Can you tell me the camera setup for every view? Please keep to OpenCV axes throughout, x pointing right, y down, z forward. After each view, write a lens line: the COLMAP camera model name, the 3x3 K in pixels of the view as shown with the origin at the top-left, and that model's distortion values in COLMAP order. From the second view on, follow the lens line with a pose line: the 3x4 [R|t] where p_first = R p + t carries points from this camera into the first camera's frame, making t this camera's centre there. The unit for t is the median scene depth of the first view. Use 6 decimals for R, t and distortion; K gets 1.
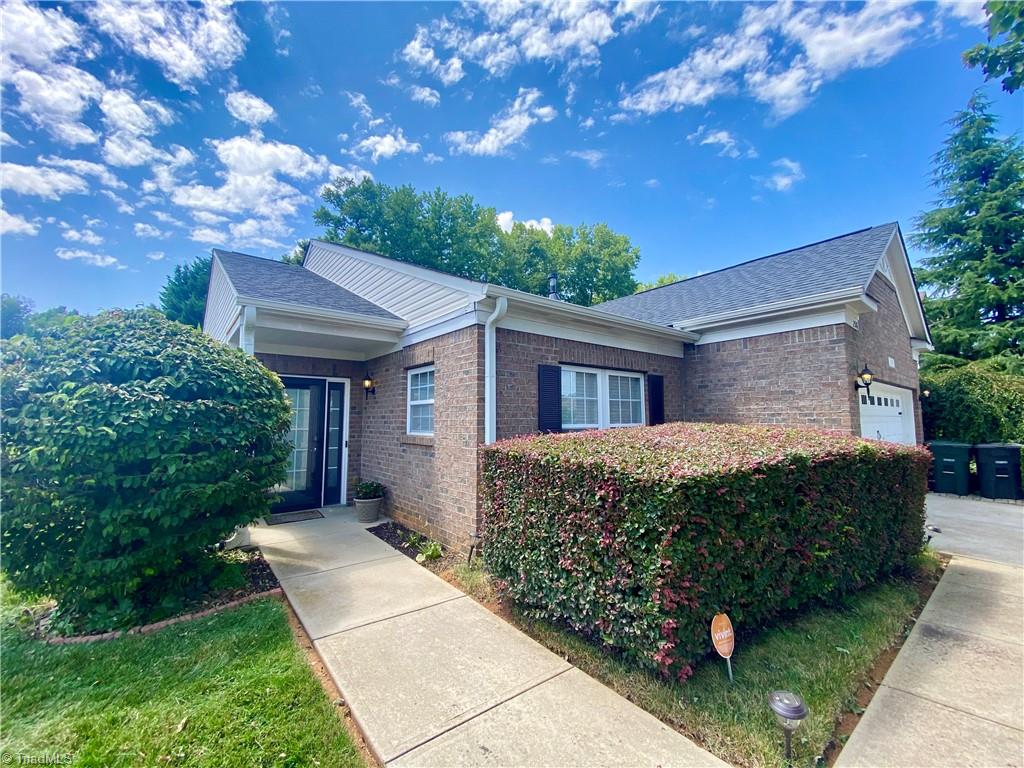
lens RADIAL K [[408.6, 0, 509.4], [0, 408.6, 368.5], [0, 0, 1]] dist [-0.011702, 0.000075]
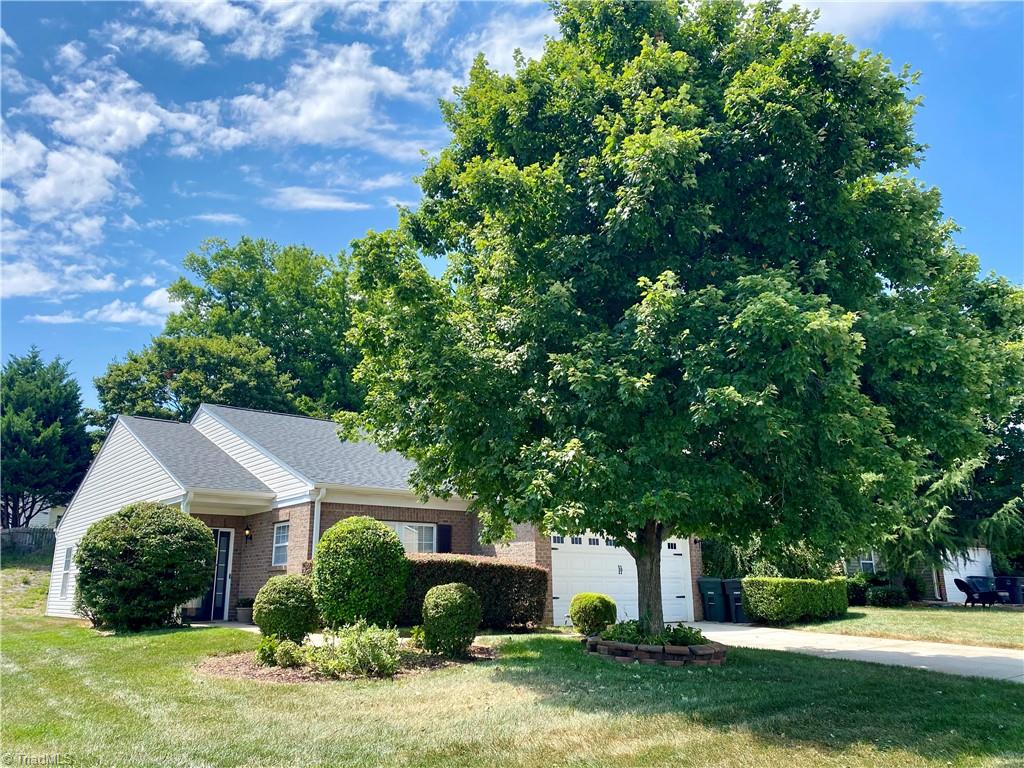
lens RADIAL K [[793.7, 0, 495.0], [0, 793.7, 383.7], [0, 0, 1]] dist [0.062148, -0.065836]
pose [[0.999914, -0.006675, -0.011267, 0.477871], [0.005099, 0.990899, -0.134514, -0.084566], [0.012063, 0.134445, 0.990848, -1.588874]]
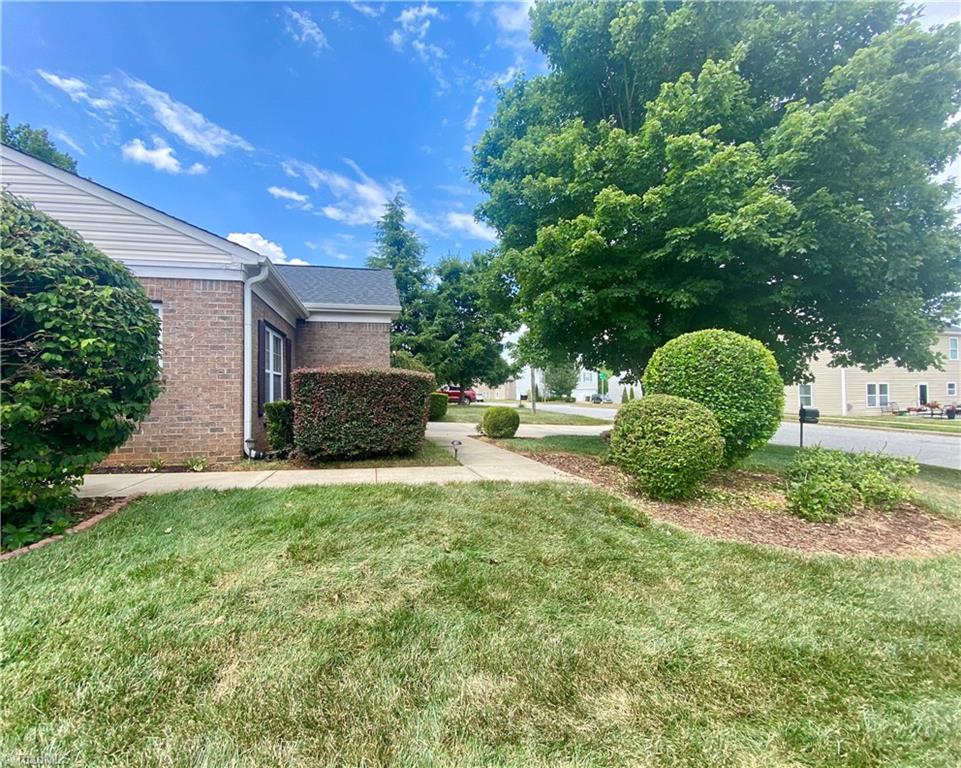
lens RADIAL K [[407.2, 0, 452.1], [0, 407.2, 387.6], [0, 0, 1]] dist [0.000909, 0.000031]
pose [[0.443830, 0.009933, 0.896056, -0.509356], [-0.101236, 0.994093, 0.039124, 0.057154], [-0.890374, -0.108078, 0.442214, -0.099943]]
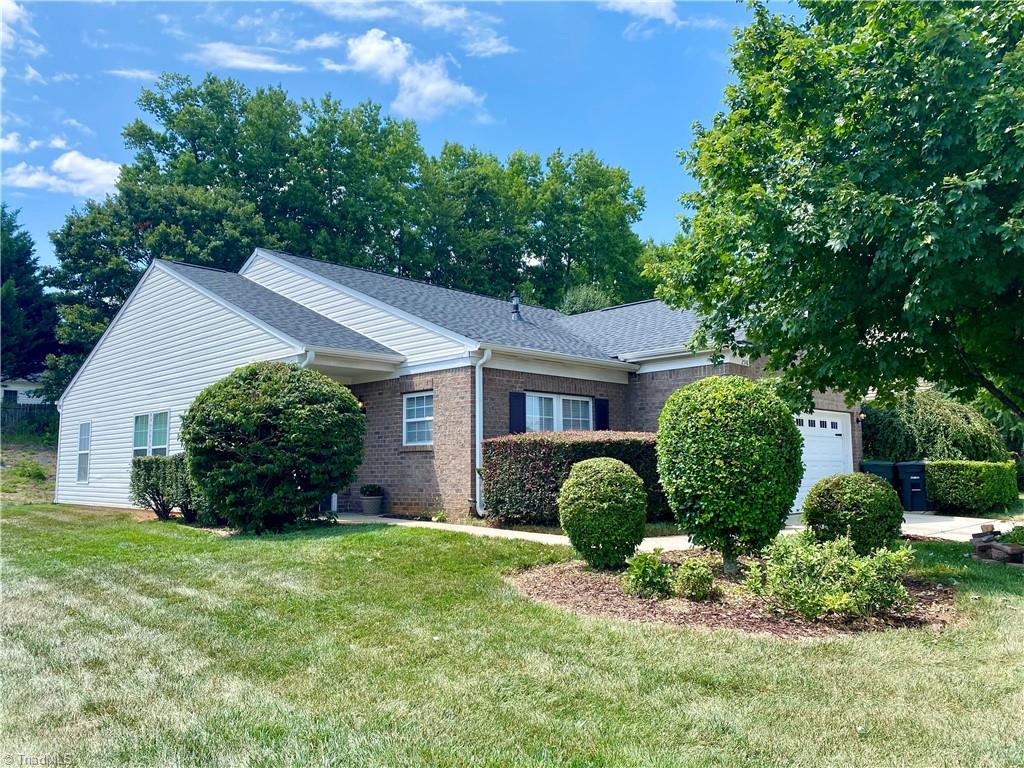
lens RADIAL K [[779.1, 0, 496.3], [0, 779.1, 385.6], [0, 0, 1]] dist [0.004857, -0.010418]
pose [[0.995073, 0.006024, 0.098966, -0.148801], [-0.007130, 0.999916, 0.010818, -0.037624], [-0.098892, -0.011470, 0.995032, -1.031762]]
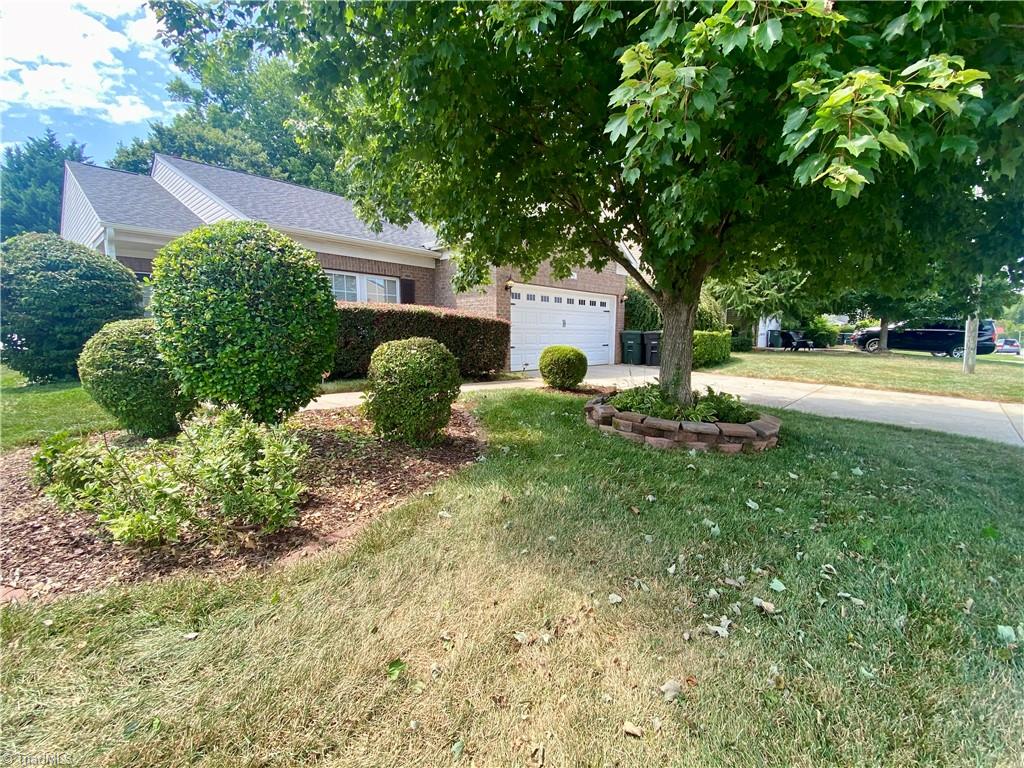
lens RADIAL K [[456.3, 0, 508.1], [0, 456.3, 381.5], [0, 0, 1]] dist [0.032516, -0.022002]
pose [[0.991624, -0.007549, 0.128938, 0.422422], [-0.020513, 0.976416, 0.214922, 0.010546], [-0.127519, -0.215767, 0.968082, -0.674863]]
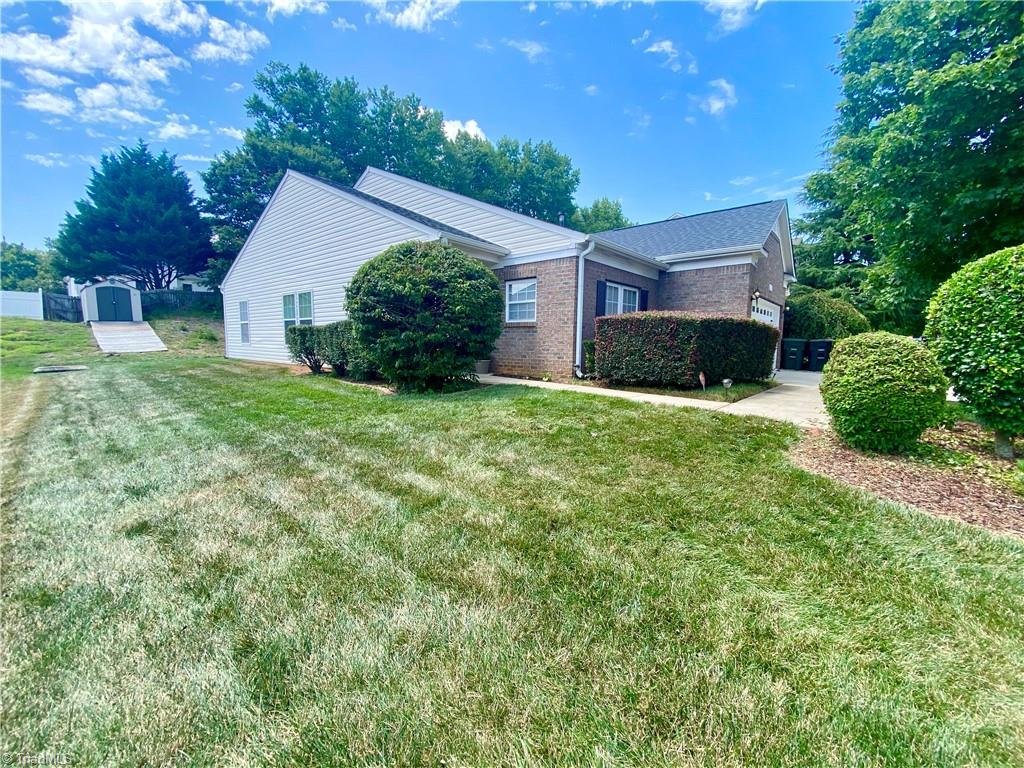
lens RADIAL K [[412.6, 0, 502.2], [0, 412.6, 384.9], [0, 0, 1]] dist [0.010932, -0.014503]
pose [[0.983561, -0.007085, 0.180435, -0.411838], [-0.034021, 0.974065, 0.223695, 0.028588], [-0.177341, -0.226157, 0.957812, -0.472516]]
